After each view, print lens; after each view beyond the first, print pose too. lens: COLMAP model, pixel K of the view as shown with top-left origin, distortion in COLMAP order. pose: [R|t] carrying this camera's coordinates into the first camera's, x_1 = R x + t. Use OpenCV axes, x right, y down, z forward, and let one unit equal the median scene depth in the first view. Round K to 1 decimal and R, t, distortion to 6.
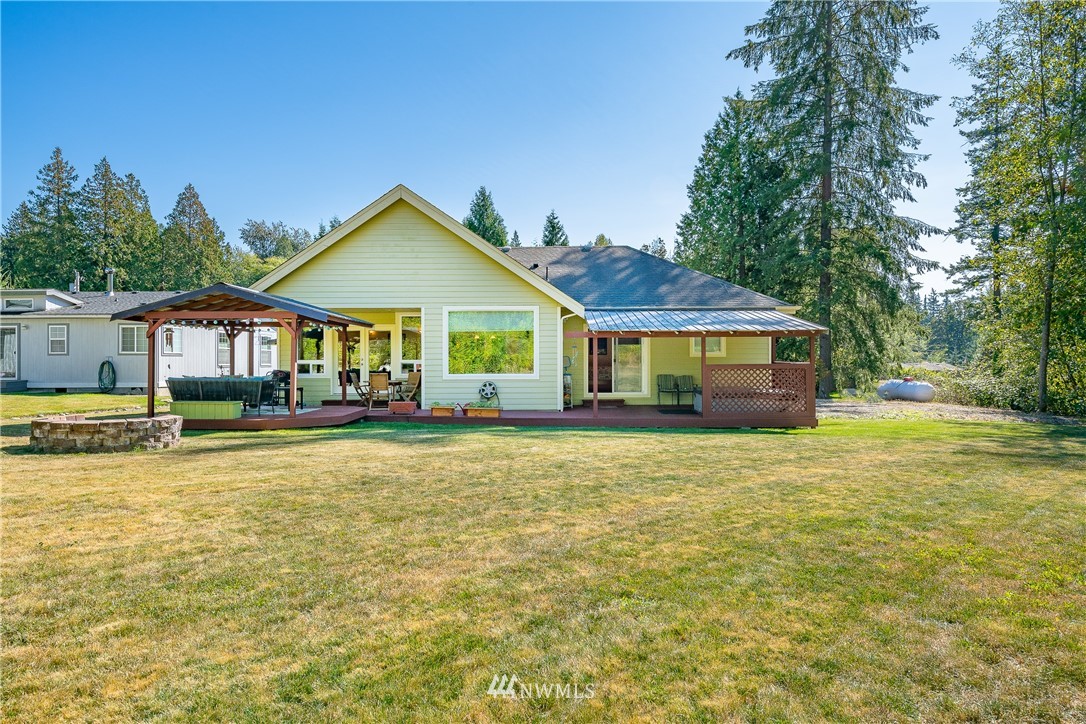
lens RADIAL K [[635.2, 0, 533.3], [0, 635.2, 365.6], [0, 0, 1]] dist [0.016165, 0.000794]
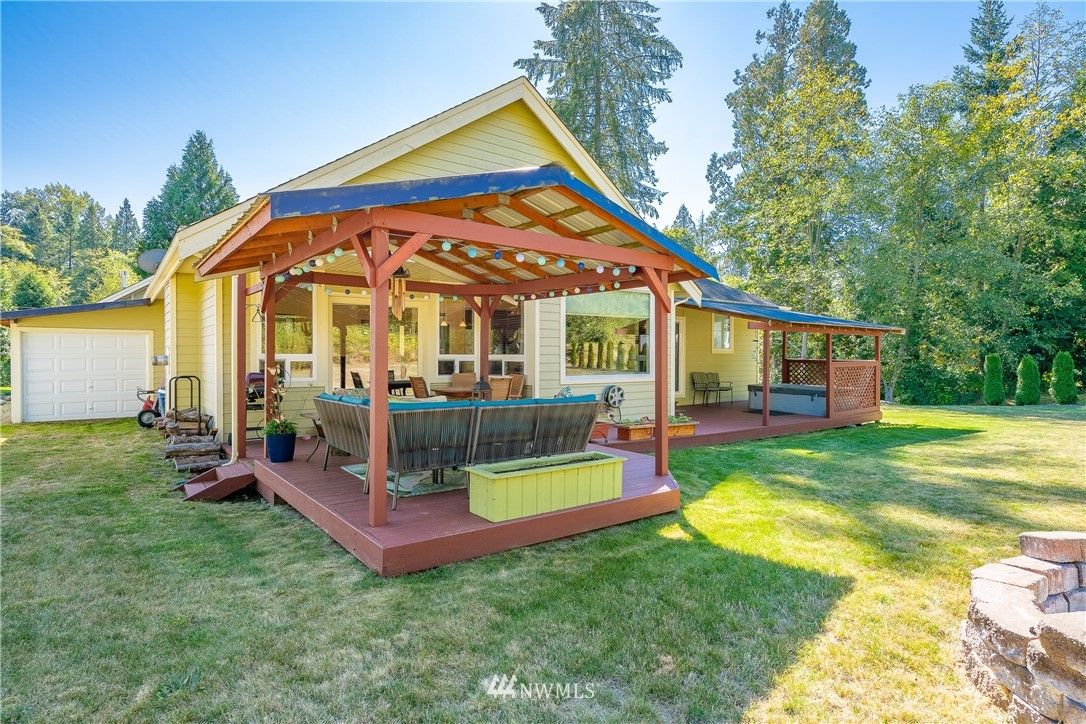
lens RADIAL K [[584.1, 0, 545.6], [0, 584.1, 358.0], [0, 0, 1]] dist [-0.002742, -0.001422]
pose [[0.787227, 0.002574, 0.616658, -0.539569], [0.002385, 0.999971, -0.007220, -0.001355], [-0.616658, 0.007154, 0.787198, 0.518987]]
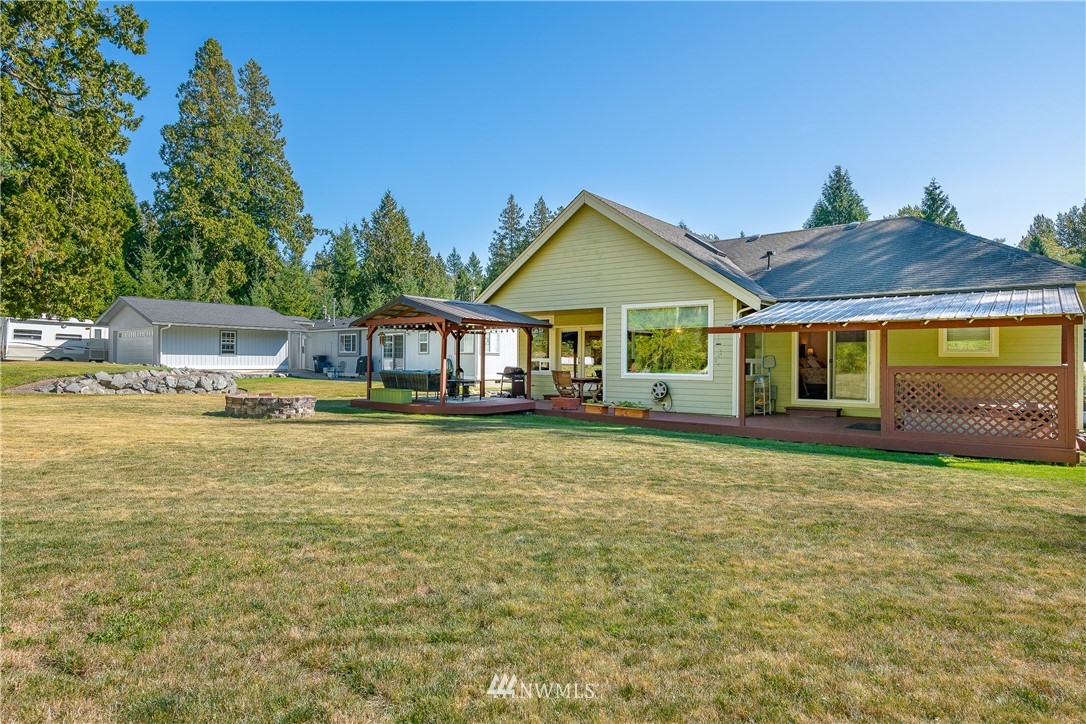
lens RADIAL K [[635.2, 0, 541.7], [0, 635.2, 359.7], [0, 0, 1]] dist [0.016165, 0.000794]
pose [[0.791995, 0.006839, -0.610489, 0.369051], [-0.014515, 0.999866, -0.007630, 0.002319], [0.610355, 0.014904, 0.791988, 0.131259]]
